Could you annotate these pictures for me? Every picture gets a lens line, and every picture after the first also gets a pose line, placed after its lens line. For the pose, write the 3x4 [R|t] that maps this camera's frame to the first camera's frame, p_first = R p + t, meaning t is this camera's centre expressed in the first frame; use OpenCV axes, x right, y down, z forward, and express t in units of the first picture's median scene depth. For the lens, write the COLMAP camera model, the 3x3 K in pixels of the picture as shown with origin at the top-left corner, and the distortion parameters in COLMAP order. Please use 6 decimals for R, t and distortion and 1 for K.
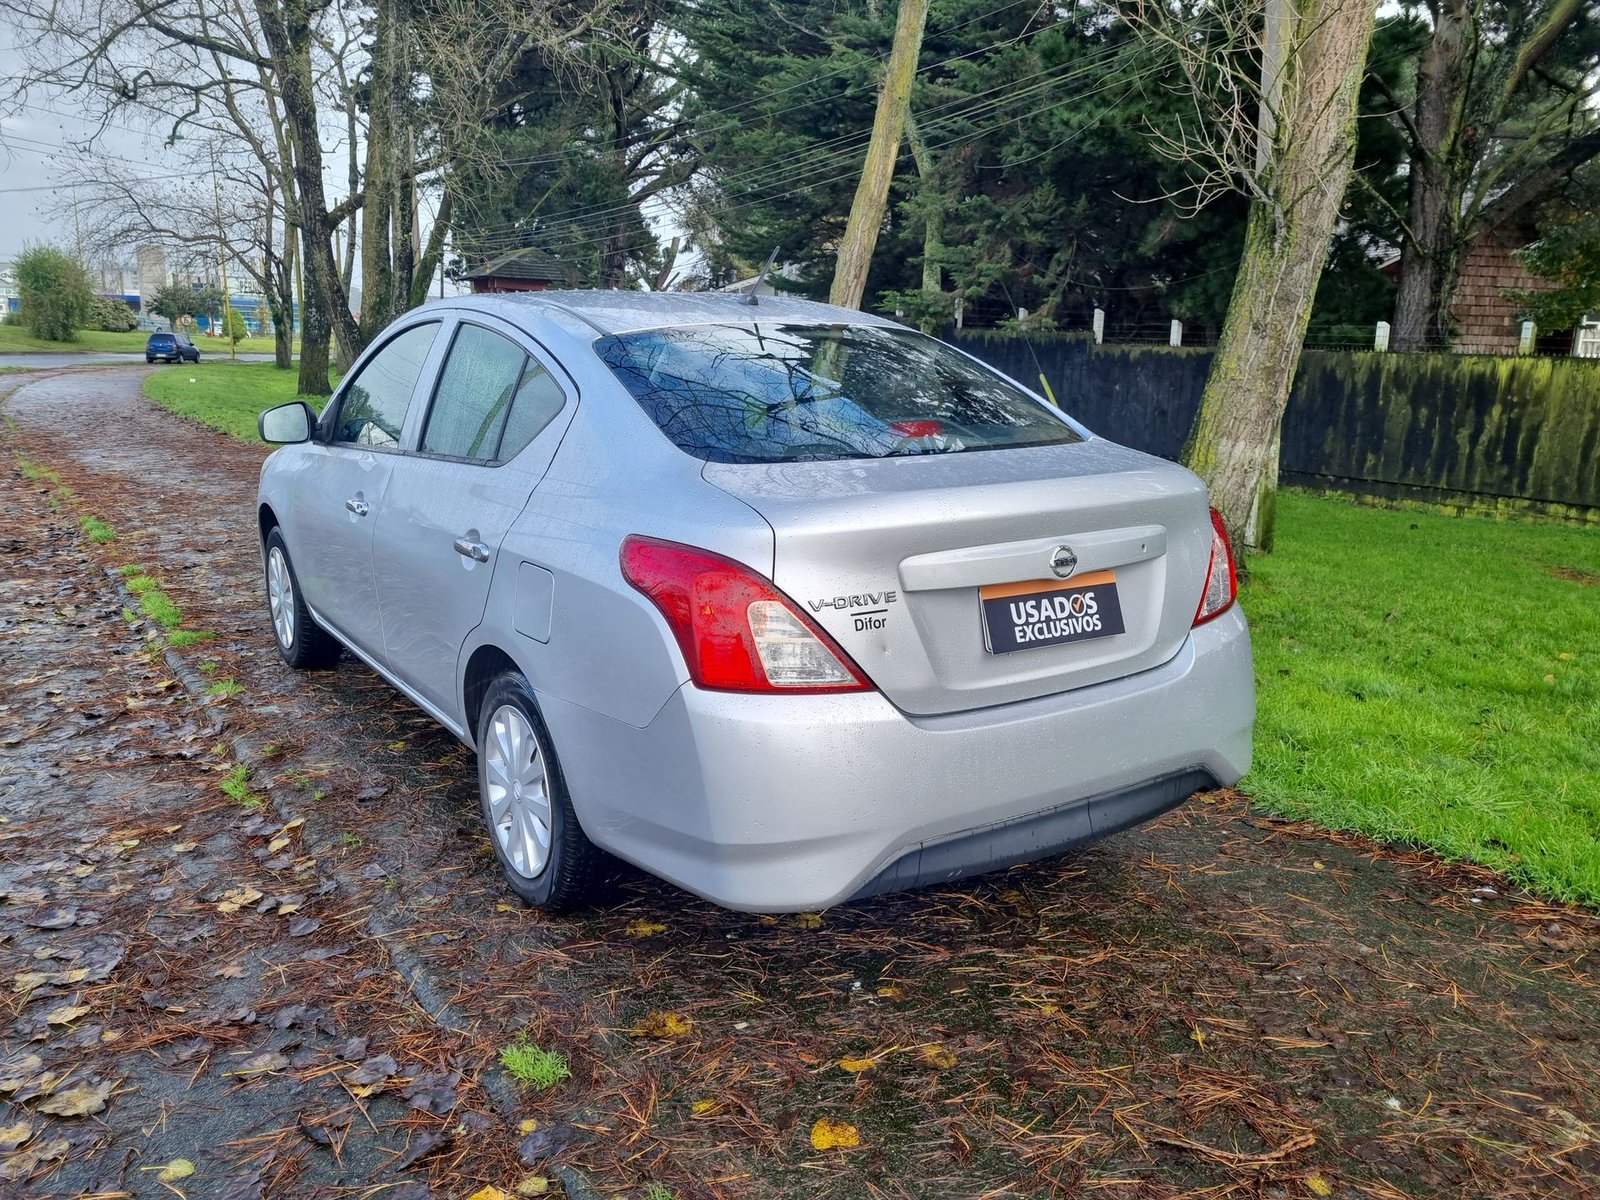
lens RADIAL K [[1218.2, 0, 788.6], [0, 1218.2, 636.8], [0, 0, 1]] dist [0.062015, -0.049369]
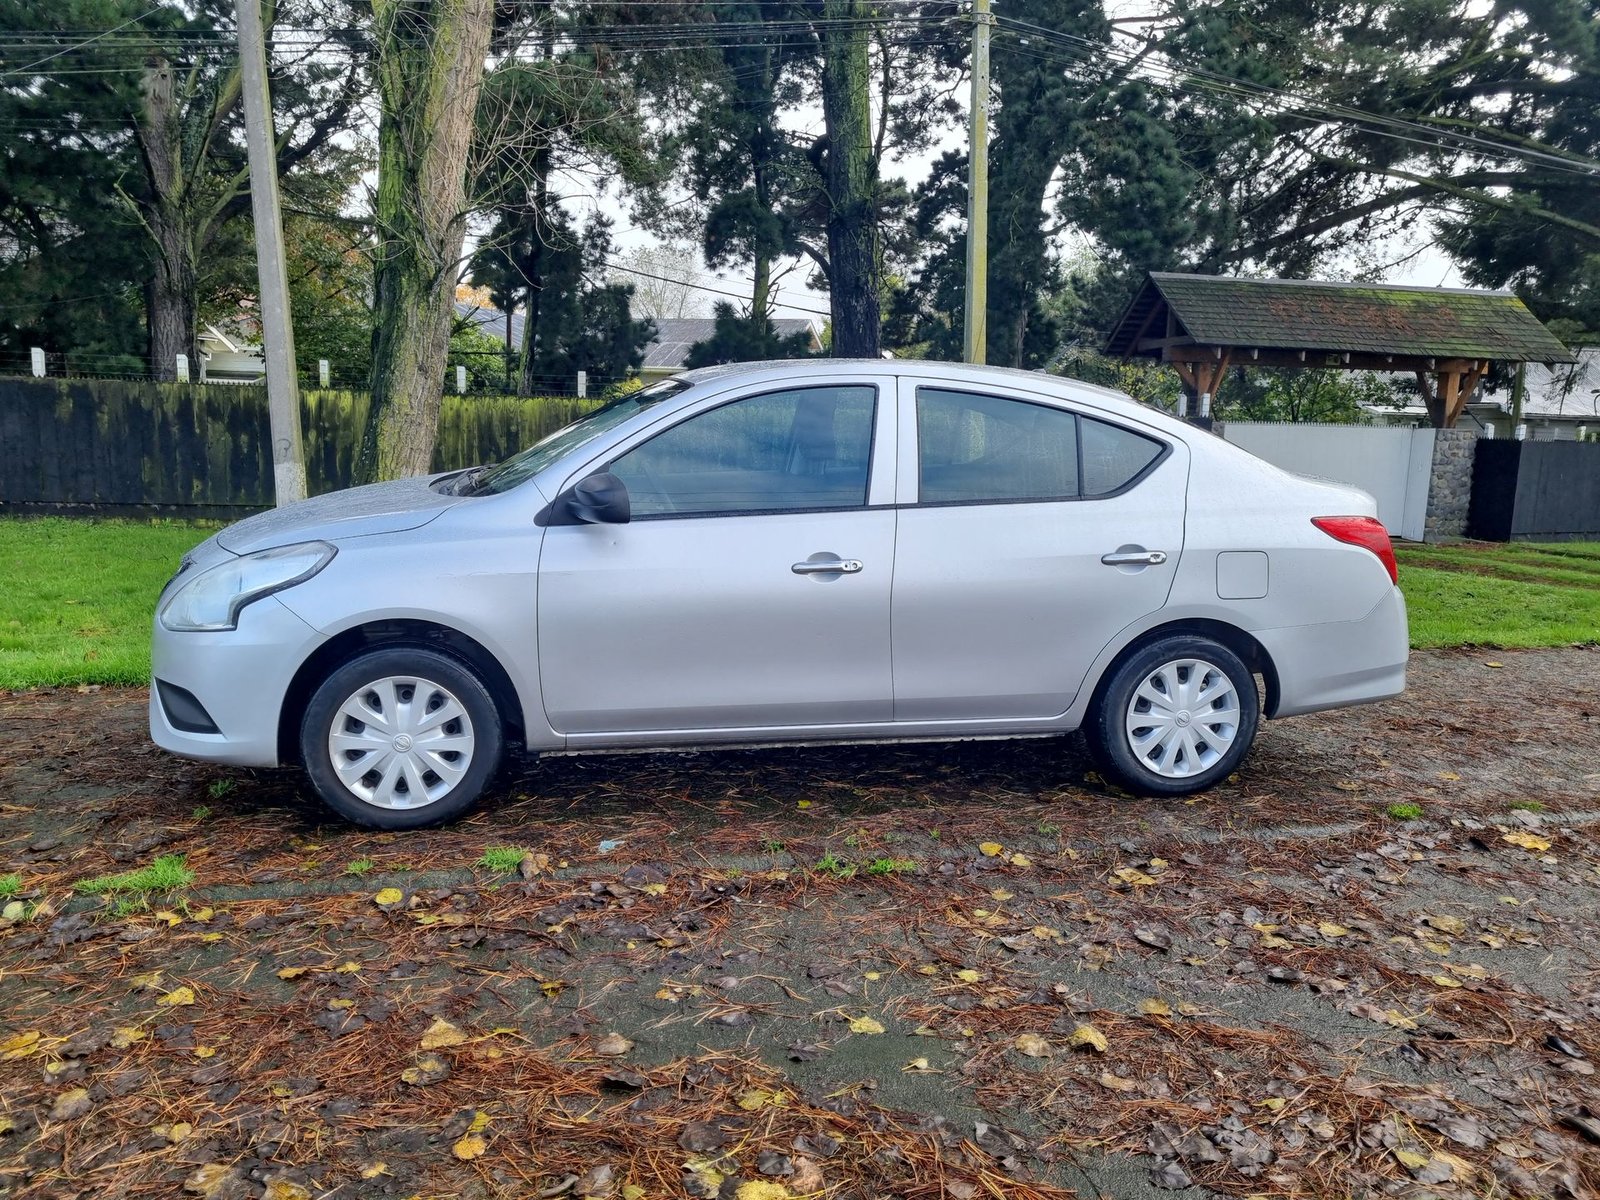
lens RADIAL K [[1218.2, 0, 791.2], [0, 1218.2, 597.5], [0, 0, 1]] dist [0.062015, -0.049369]
pose [[0.374110, -0.161995, 0.913126, -0.338211], [0.204408, 0.974814, 0.089192, -0.046973], [-0.904576, 0.153283, 0.397801, 0.166579]]
